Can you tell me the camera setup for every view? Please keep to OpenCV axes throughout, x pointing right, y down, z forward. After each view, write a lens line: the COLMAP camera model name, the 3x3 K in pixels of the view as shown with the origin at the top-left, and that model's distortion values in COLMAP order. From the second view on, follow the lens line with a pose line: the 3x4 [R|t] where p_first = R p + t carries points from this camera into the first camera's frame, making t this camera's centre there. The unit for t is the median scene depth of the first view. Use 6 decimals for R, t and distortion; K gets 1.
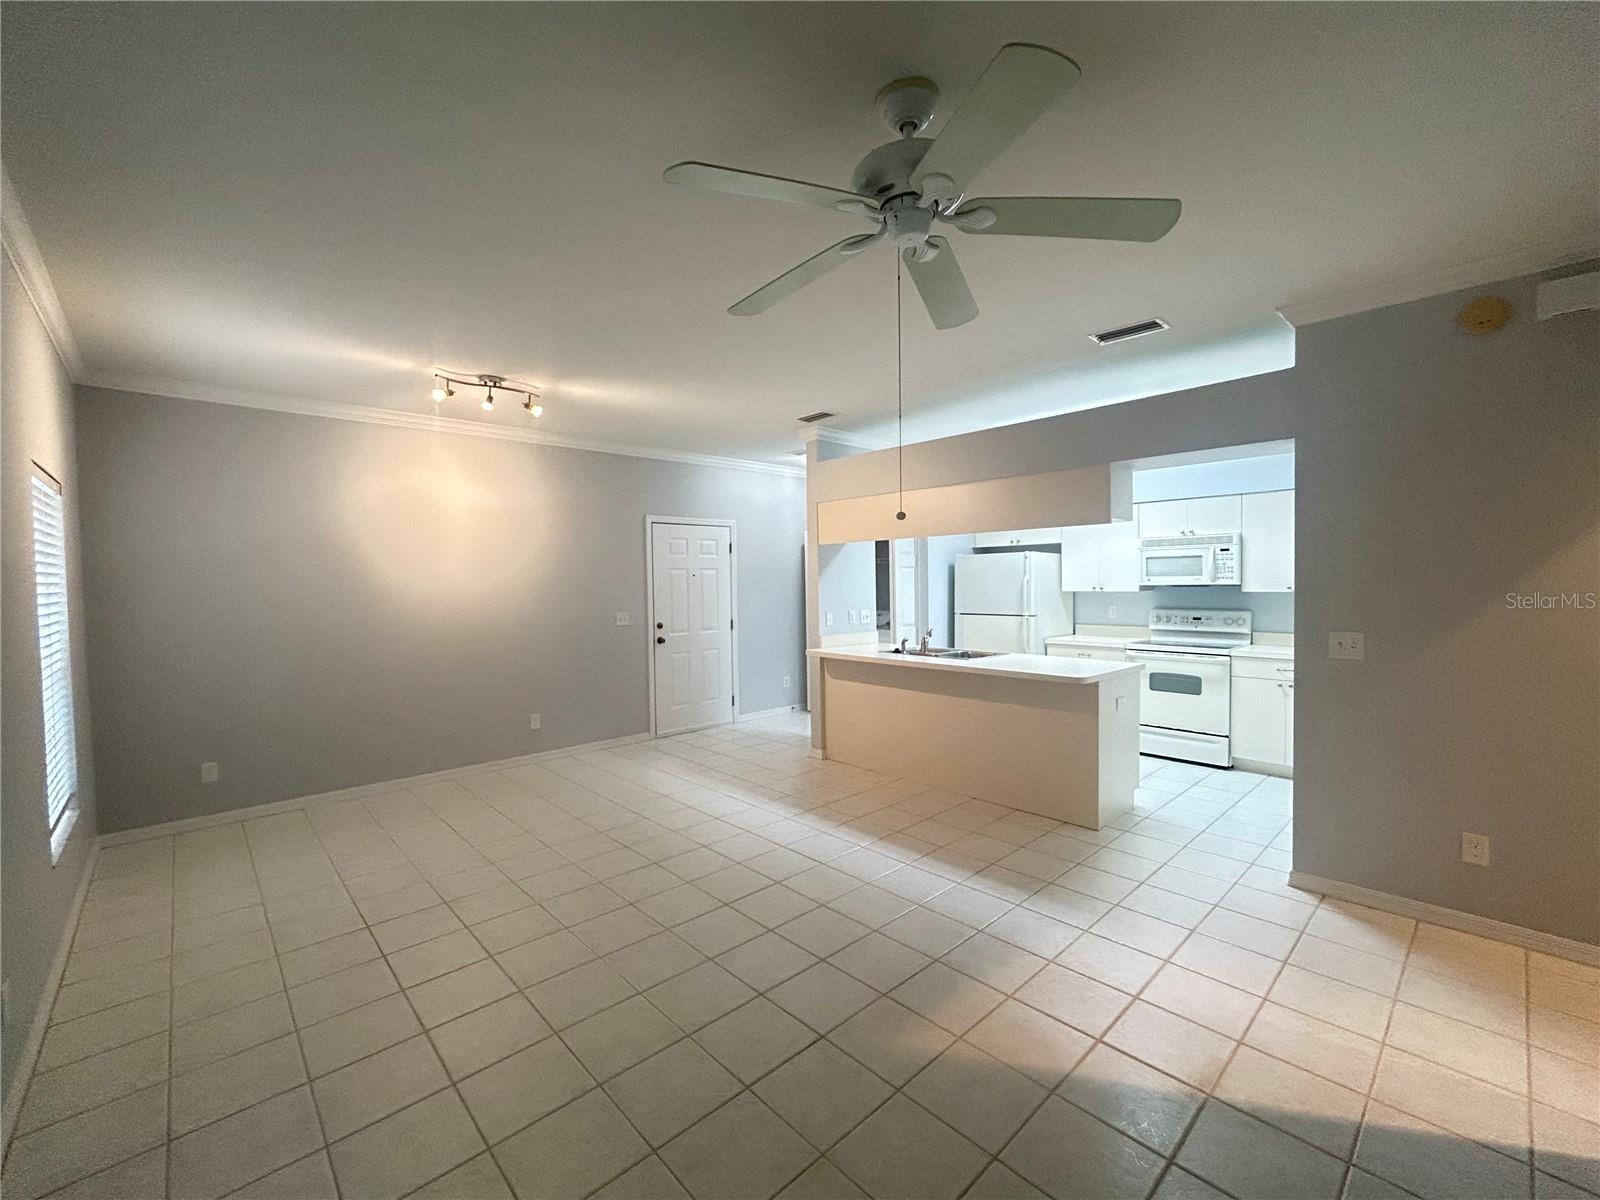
lens RADIAL K [[666.2, 0, 800.0], [0, 666.2, 600.0], [0, 0, 1]] dist [-0.003592, -0.000278]
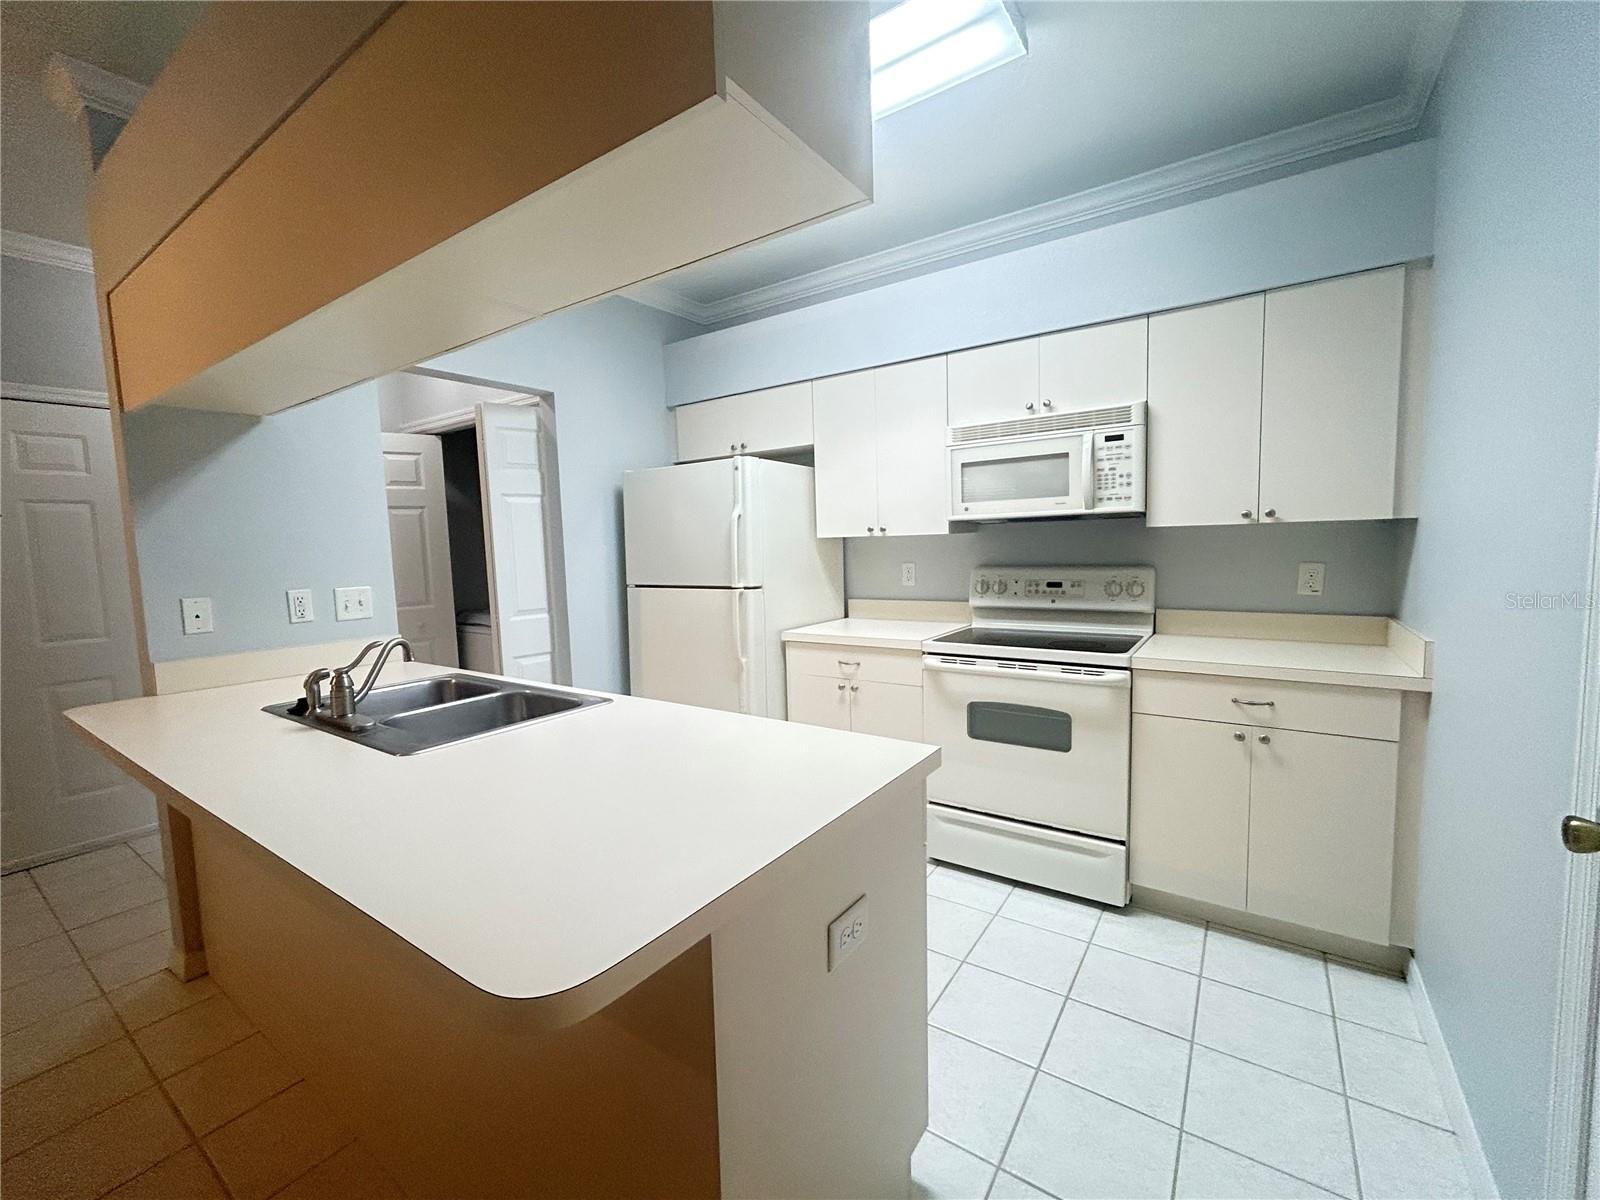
lens RADIAL K [[666.2, 0, 800.0], [0, 666.2, 600.0], [0, 0, 1]] dist [-0.003592, -0.000278]
pose [[0.975293, -0.035026, 0.218119, 0.305043], [0.022941, 0.998071, 0.057691, 0.005844], [-0.219719, -0.051262, 0.974215, 0.564309]]
